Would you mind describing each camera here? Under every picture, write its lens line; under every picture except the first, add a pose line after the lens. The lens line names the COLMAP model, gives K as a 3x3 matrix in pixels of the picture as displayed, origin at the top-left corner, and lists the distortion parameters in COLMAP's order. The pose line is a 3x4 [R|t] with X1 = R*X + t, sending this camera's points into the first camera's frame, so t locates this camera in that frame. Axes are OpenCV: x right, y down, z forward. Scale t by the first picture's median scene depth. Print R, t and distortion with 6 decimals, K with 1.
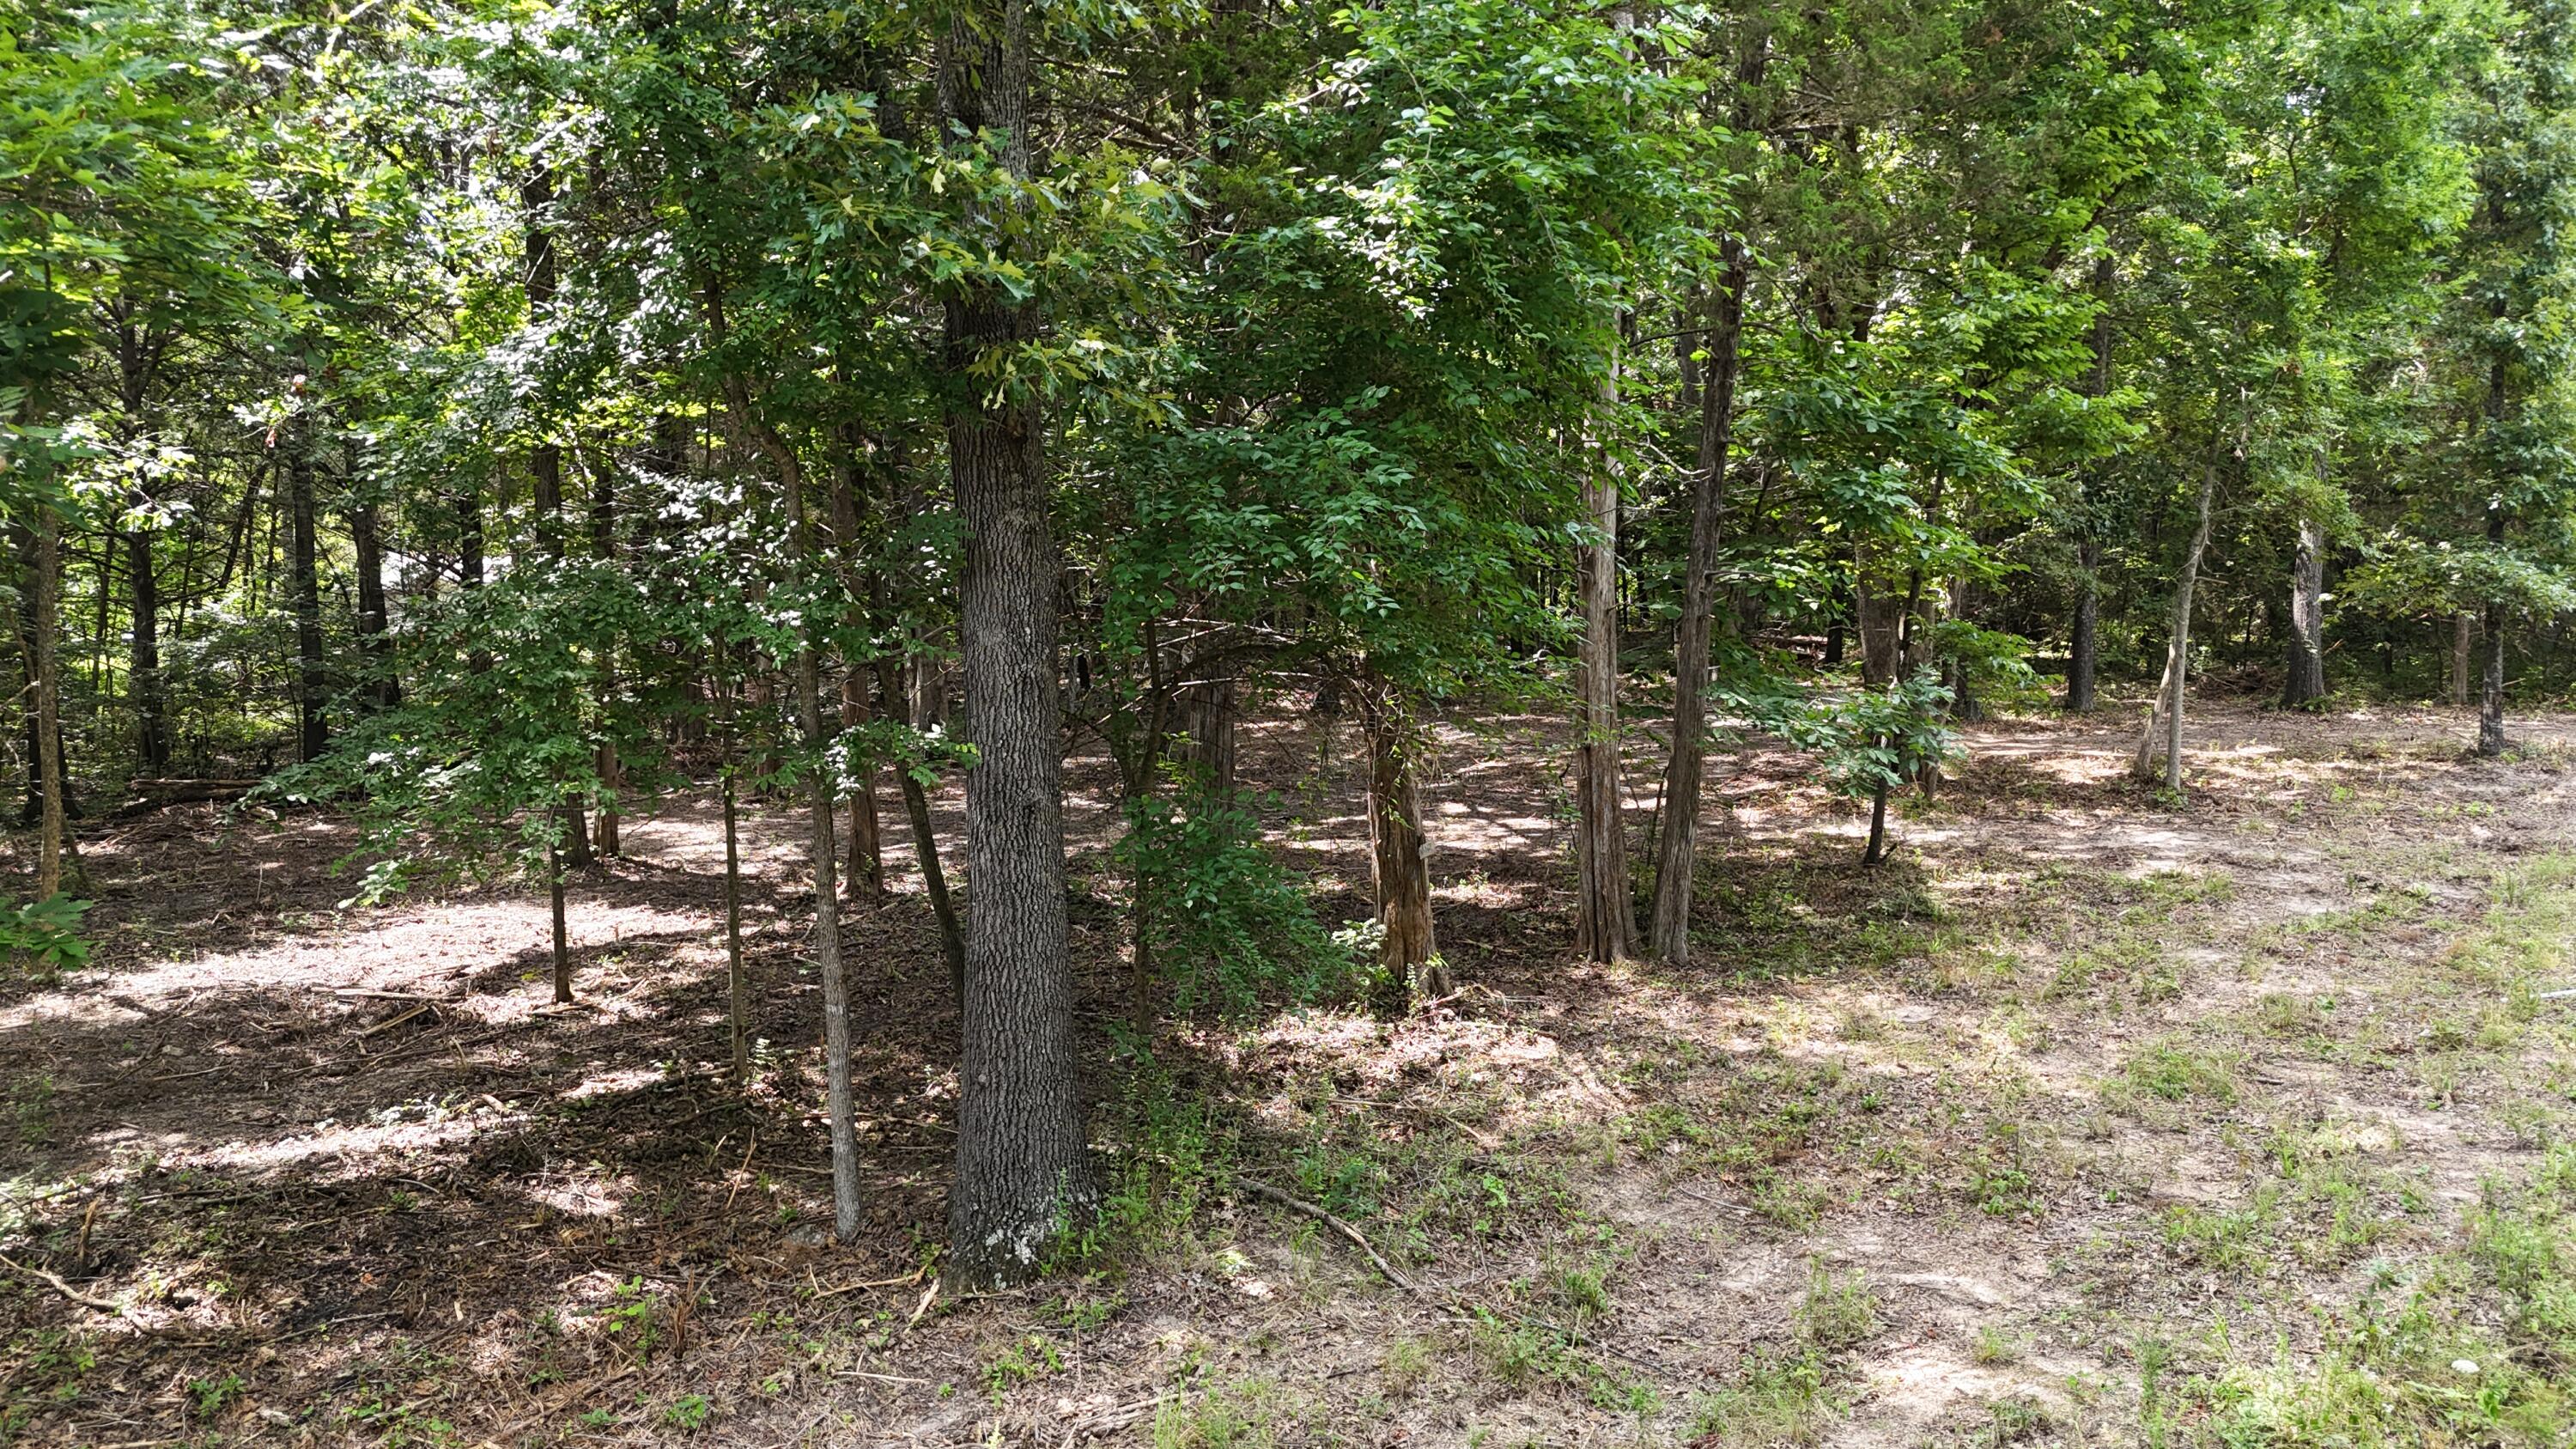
lens RADIAL K [[1902.0, 0, 1290.9], [0, 1902.0, 714.3], [0, 0, 1]] dist [0.071046, -0.068182]
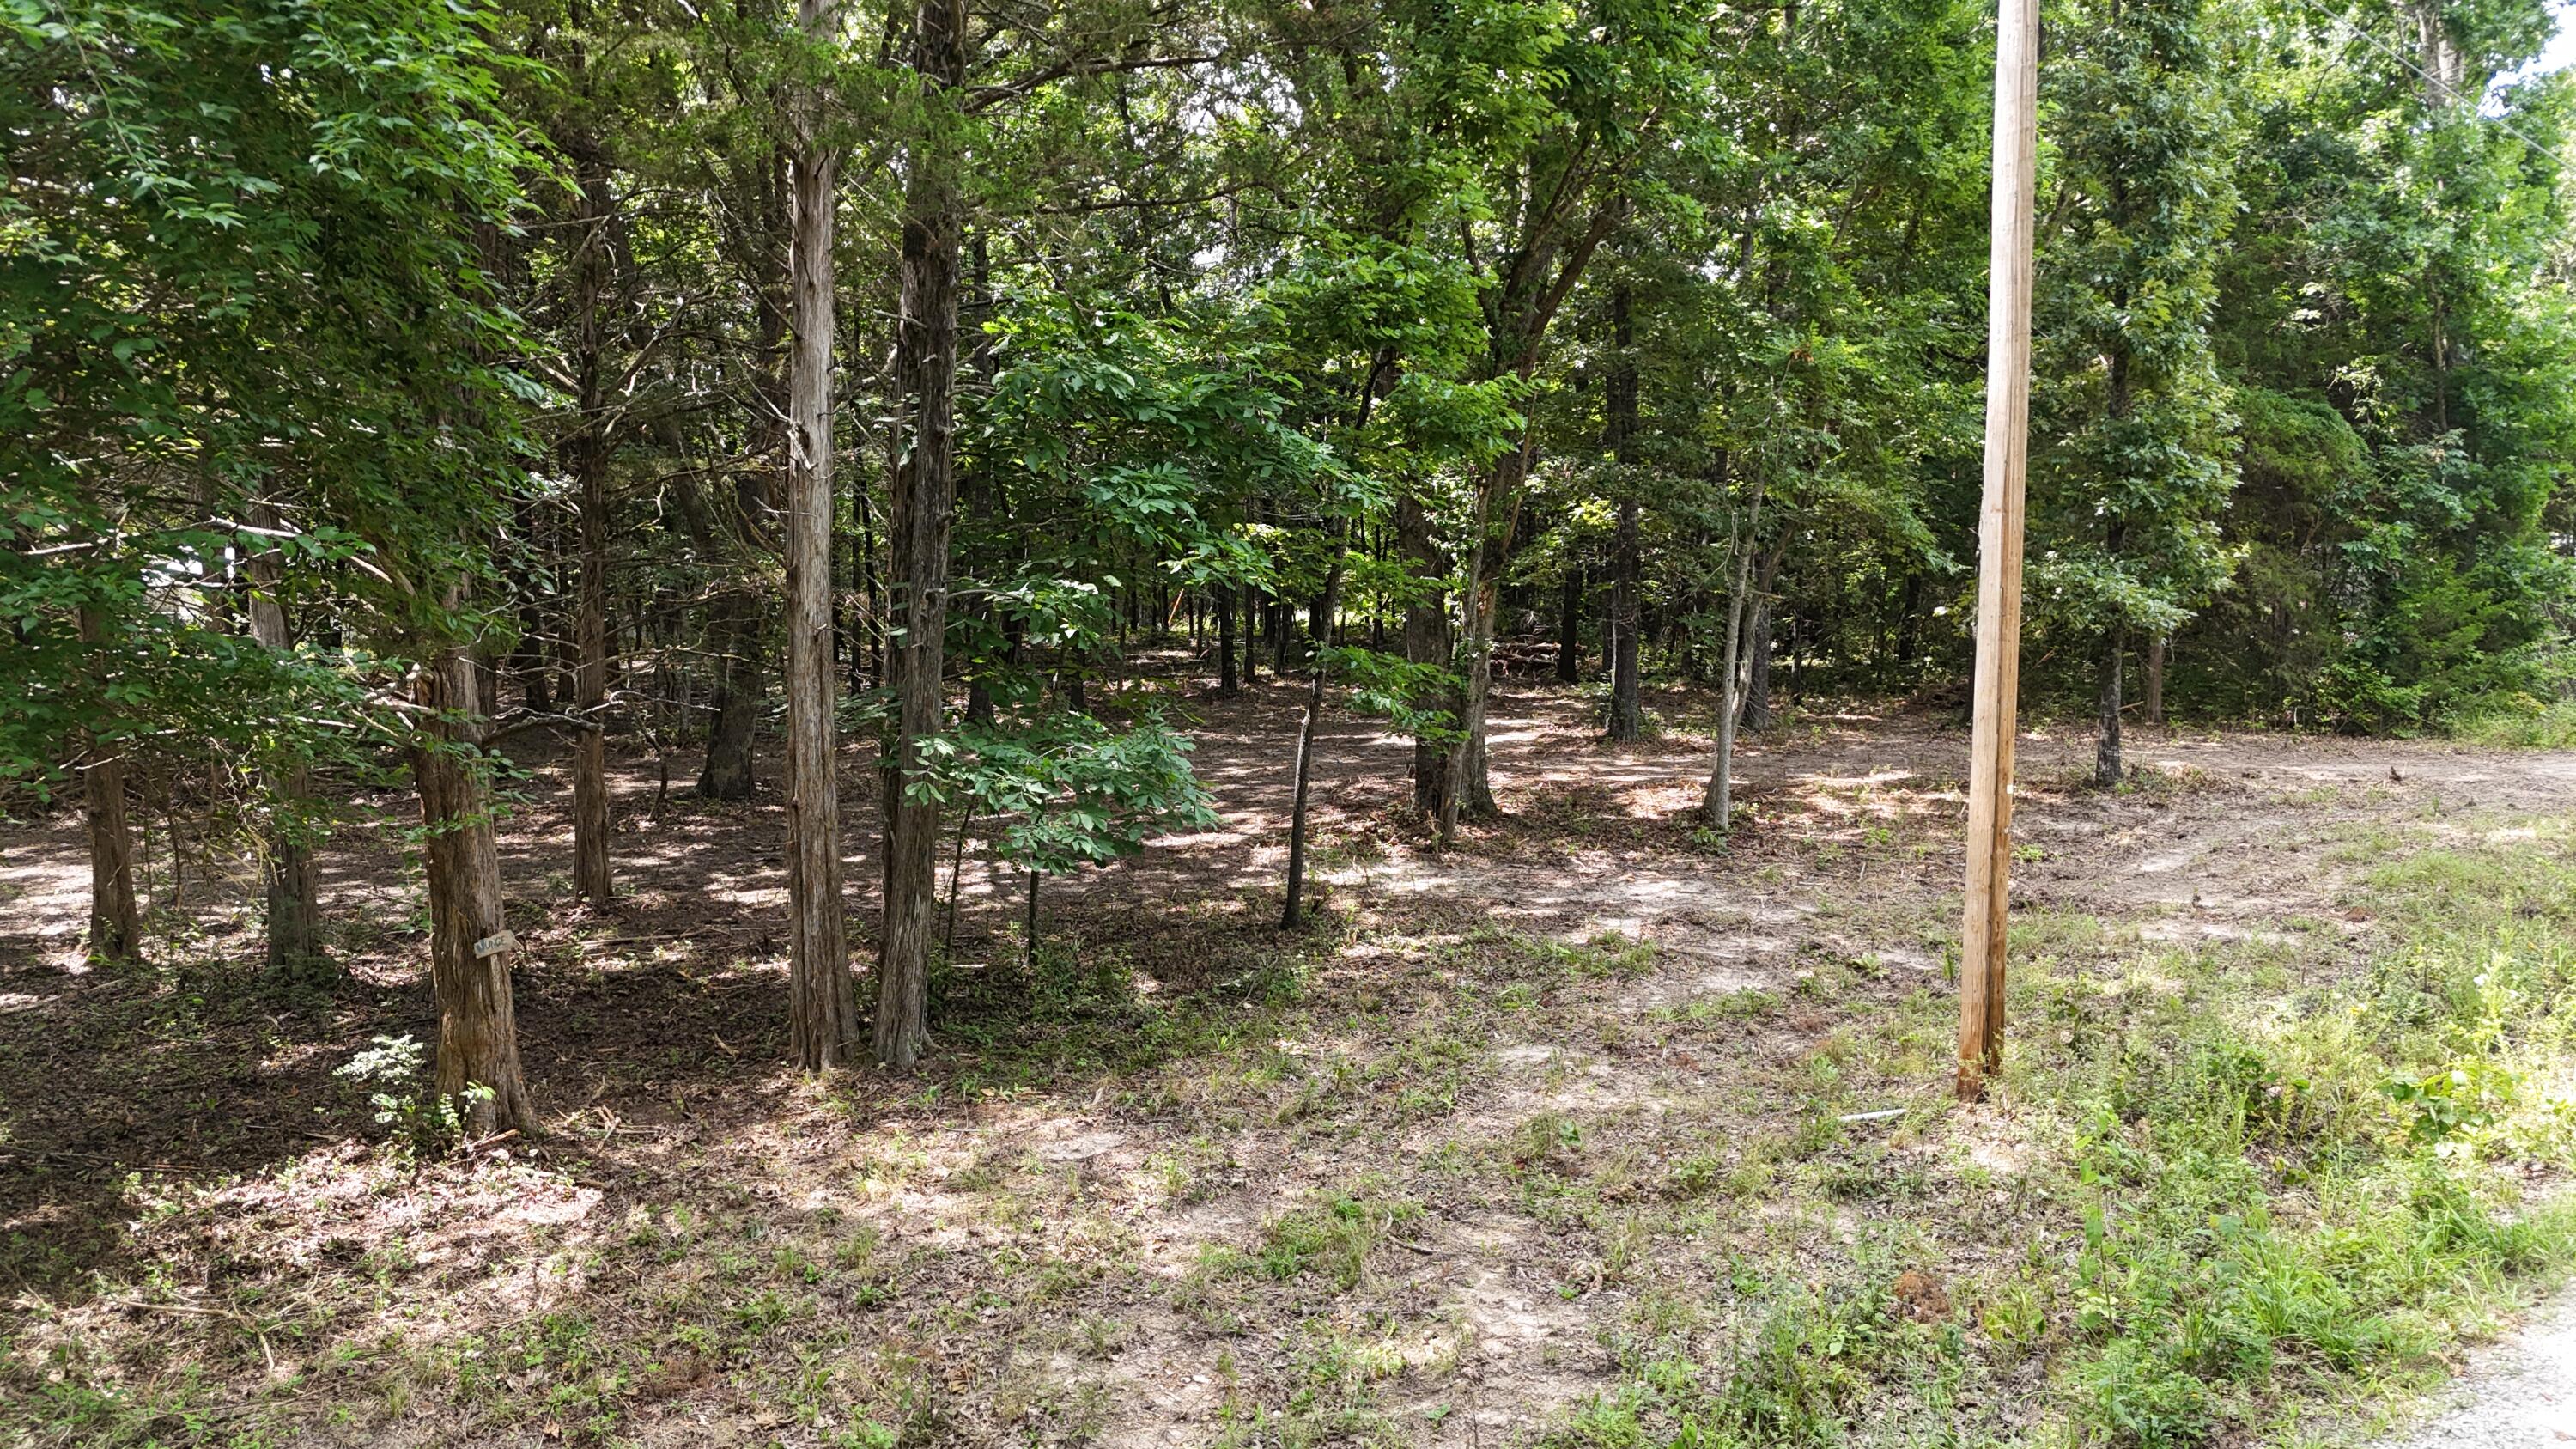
lens RADIAL K [[1902.0, 0, 1290.9], [0, 1902.0, 714.3], [0, 0, 1]] dist [0.071046, -0.068182]
pose [[0.999521, 0.001508, 0.030916, 0.299246], [-0.001601, 0.999994, 0.002967, -0.020942], [-0.030911, -0.003015, 0.999518, 0.156743]]
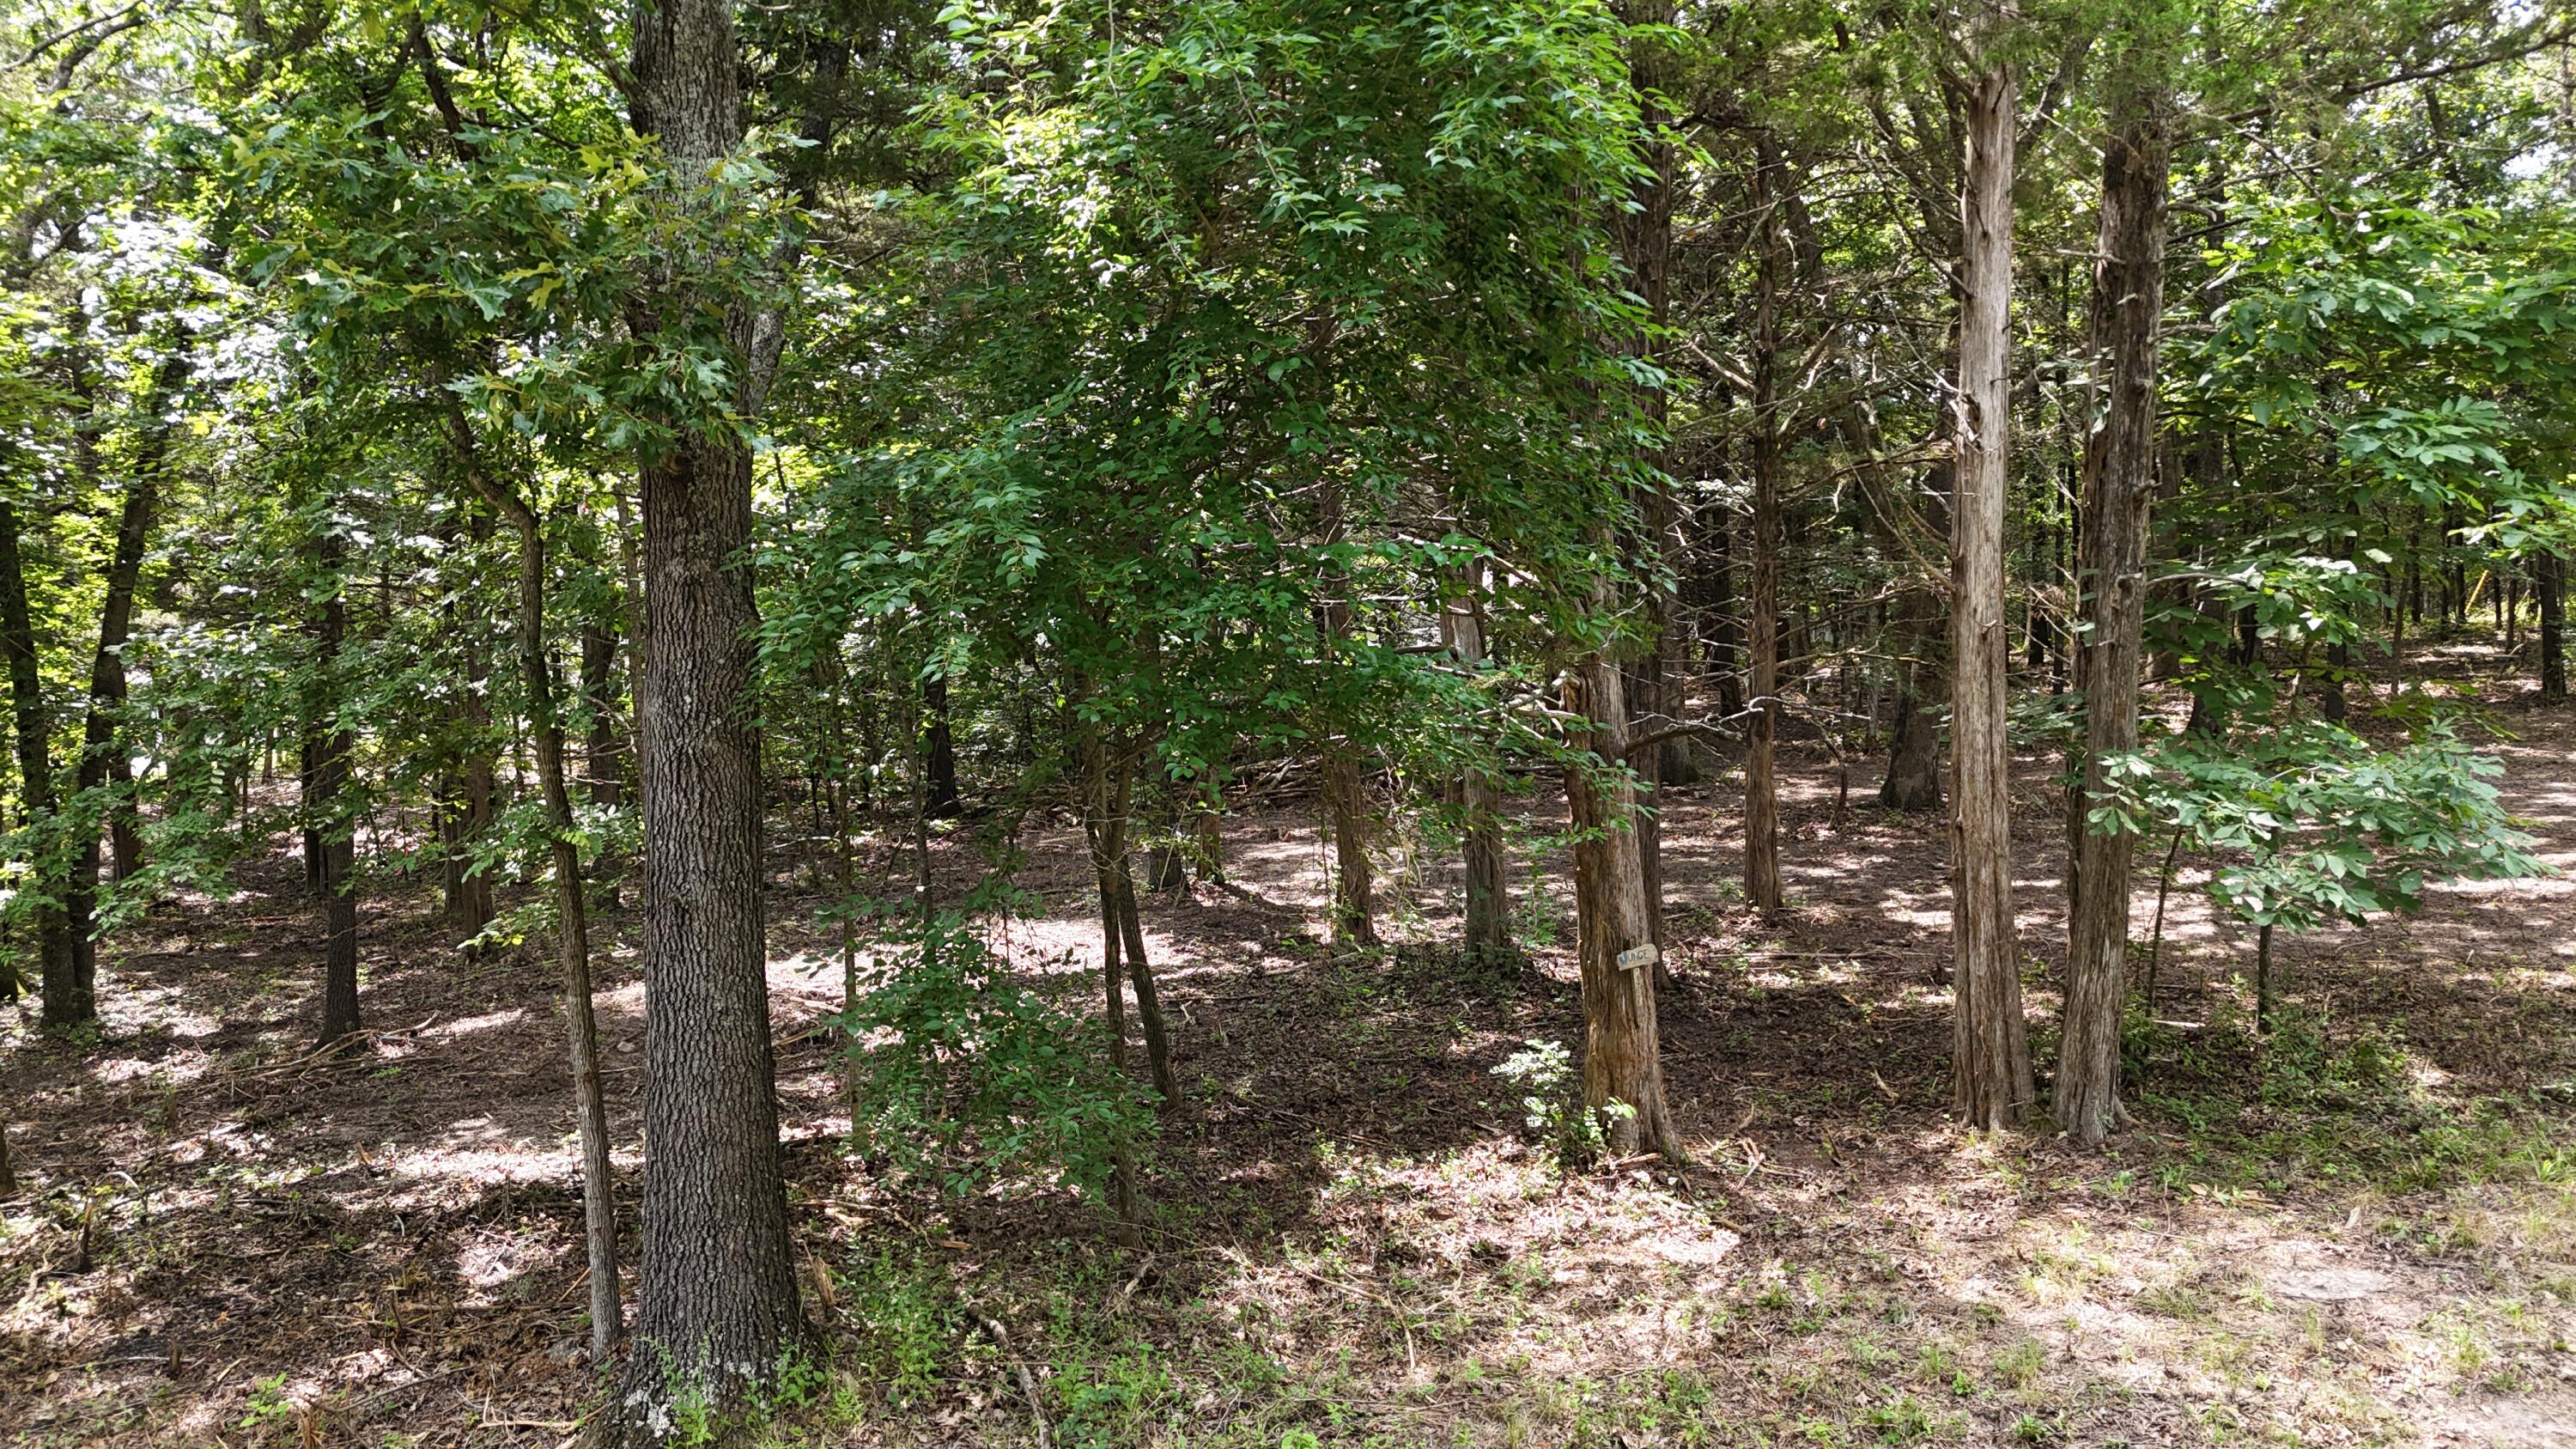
lens RADIAL K [[1902.0, 0, 1290.9], [0, 1902.0, 714.3], [0, 0, 1]] dist [0.071046, -0.068182]
pose [[0.836914, 0.007604, -0.547281, 0.297750], [-0.006814, 0.999971, 0.003472, -0.022232], [0.547291, 0.000823, 0.836942, 0.224853]]
